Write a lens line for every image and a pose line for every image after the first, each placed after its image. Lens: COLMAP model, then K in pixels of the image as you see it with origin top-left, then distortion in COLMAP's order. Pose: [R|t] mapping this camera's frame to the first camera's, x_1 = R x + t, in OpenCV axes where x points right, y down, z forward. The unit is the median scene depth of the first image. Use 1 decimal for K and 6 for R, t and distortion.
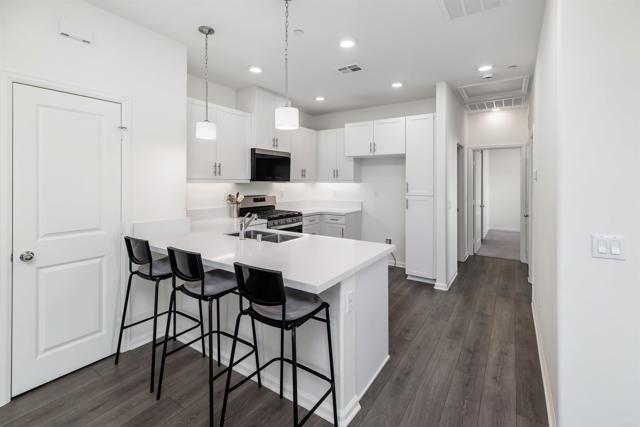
lens RADIAL K [[289.5, 0, 323.4], [0, 289.5, 178.7], [0, 0, 1]] dist [0.000172, 0.000158]
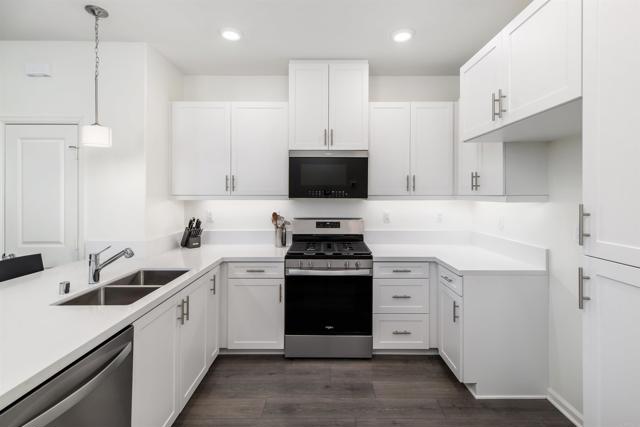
lens RADIAL K [[292.0, 0, 320.4], [0, 292.0, 197.2], [0, 0, 1]] dist [0.000277, 0.000089]
pose [[0.549039, 0.002746, -0.835792, 0.357933], [0.010629, 0.999891, 0.010267, 0.000216], [0.835729, -0.014521, 0.548950, 0.624724]]
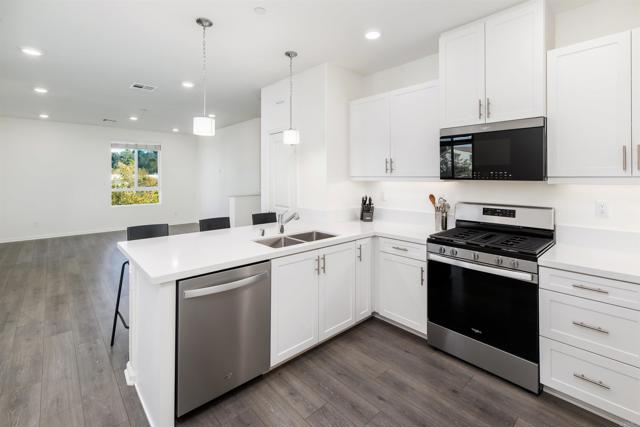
lens RADIAL K [[289.5, 0, 323.4], [0, 289.5, 178.7], [0, 0, 1]] dist [0.000172, 0.000158]
pose [[-0.244684, 0.002247, -0.969600, 0.427663], [0.009146, 0.999958, 0.000009, 0.003799], [0.969560, -0.008866, -0.244694, 0.831614]]
